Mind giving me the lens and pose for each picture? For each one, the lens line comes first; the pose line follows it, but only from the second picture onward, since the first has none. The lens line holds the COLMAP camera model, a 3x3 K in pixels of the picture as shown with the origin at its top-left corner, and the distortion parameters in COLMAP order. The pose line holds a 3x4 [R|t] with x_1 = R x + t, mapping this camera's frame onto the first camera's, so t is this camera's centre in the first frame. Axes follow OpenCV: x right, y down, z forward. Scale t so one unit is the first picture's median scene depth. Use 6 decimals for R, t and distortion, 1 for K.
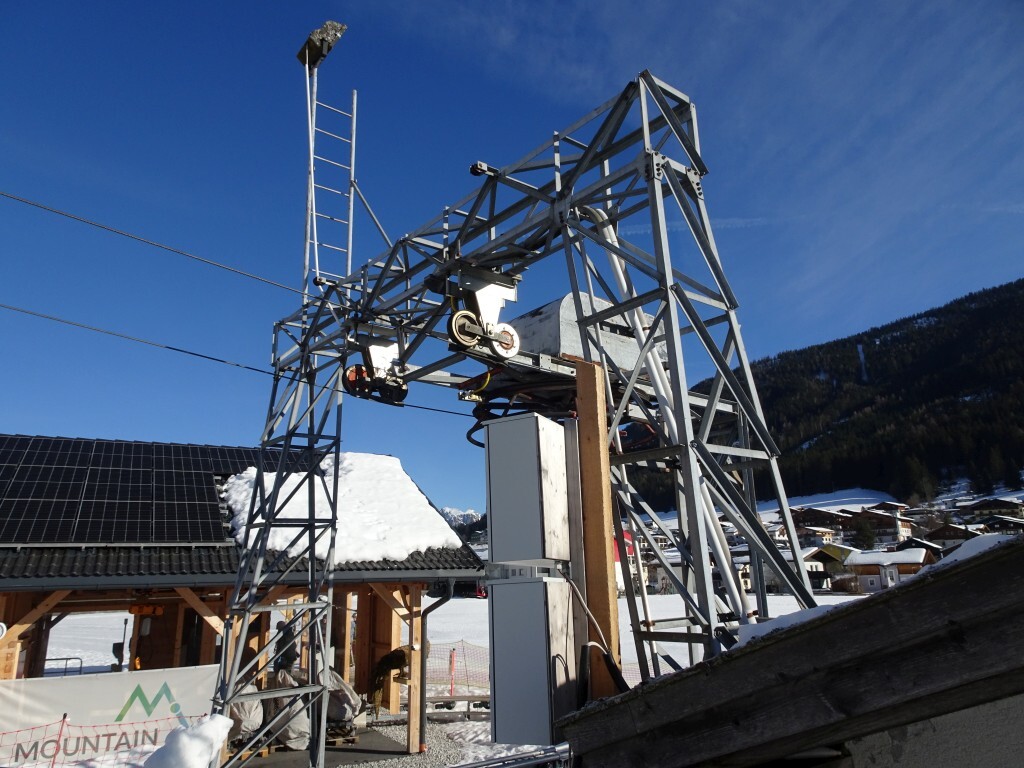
lens RADIAL K [[746.7, 0, 512.0], [0, 746.7, 384.0], [0, 0, 1]] dist [0.013923, 0.008183]
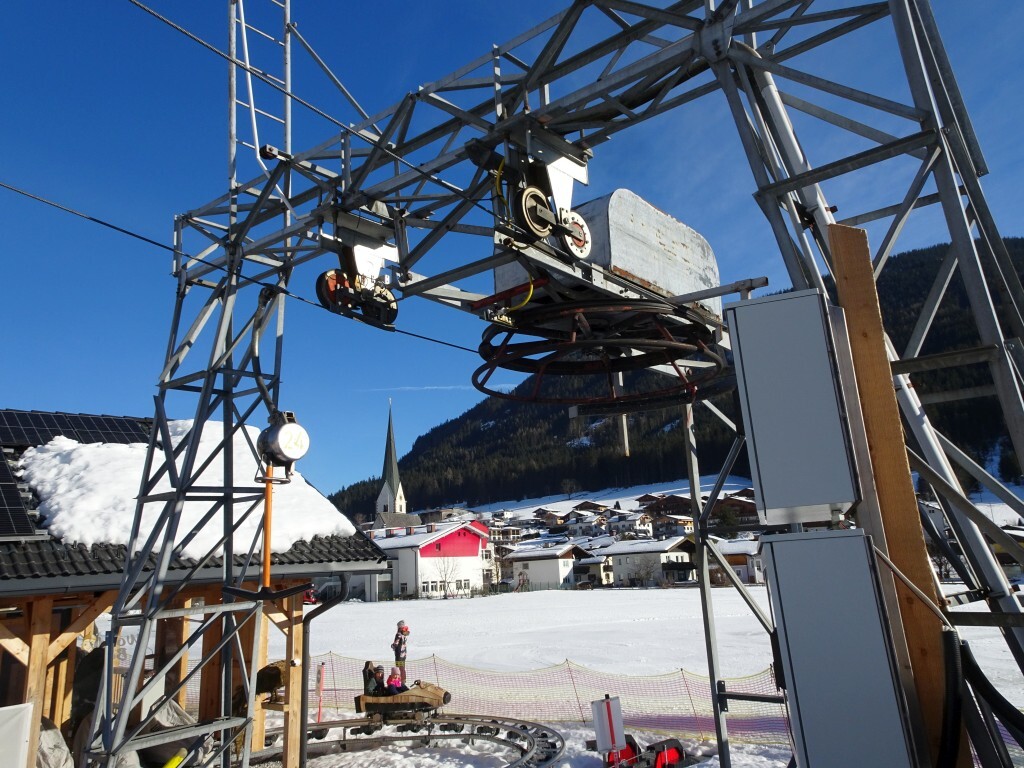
lens RADIAL K [[850.8, 0, 512.0], [0, 850.8, 384.0], [0, 0, 1]] dist [0.116772, 0.010222]
pose [[0.980712, 0.018422, 0.194588, -0.087353], [-0.024721, 0.999244, 0.029995, 0.024281], [-0.193888, -0.034227, 0.980426, 0.065476]]
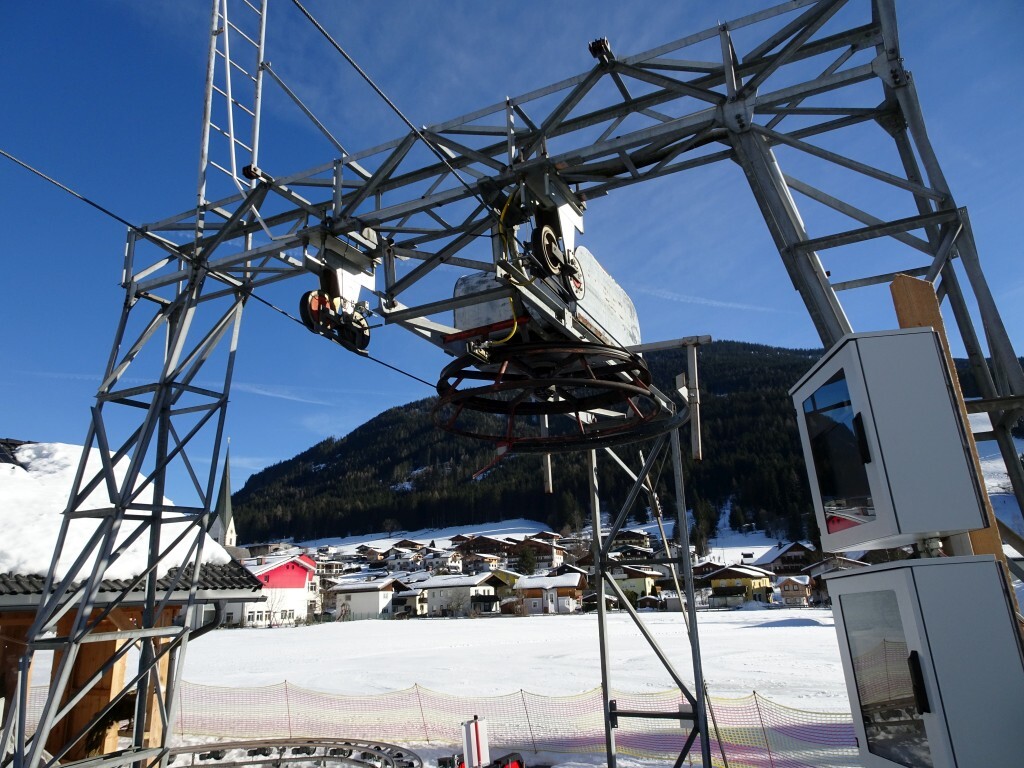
lens RADIAL K [[746.7, 0, 512.0], [0, 746.7, 384.0], [0, 0, 1]] dist [0.013923, 0.008183]
pose [[0.911068, 0.102058, 0.399425, -0.138783], [-0.088579, 0.994705, -0.052115, 0.037420], [-0.402628, 0.012100, 0.915284, 0.114129]]
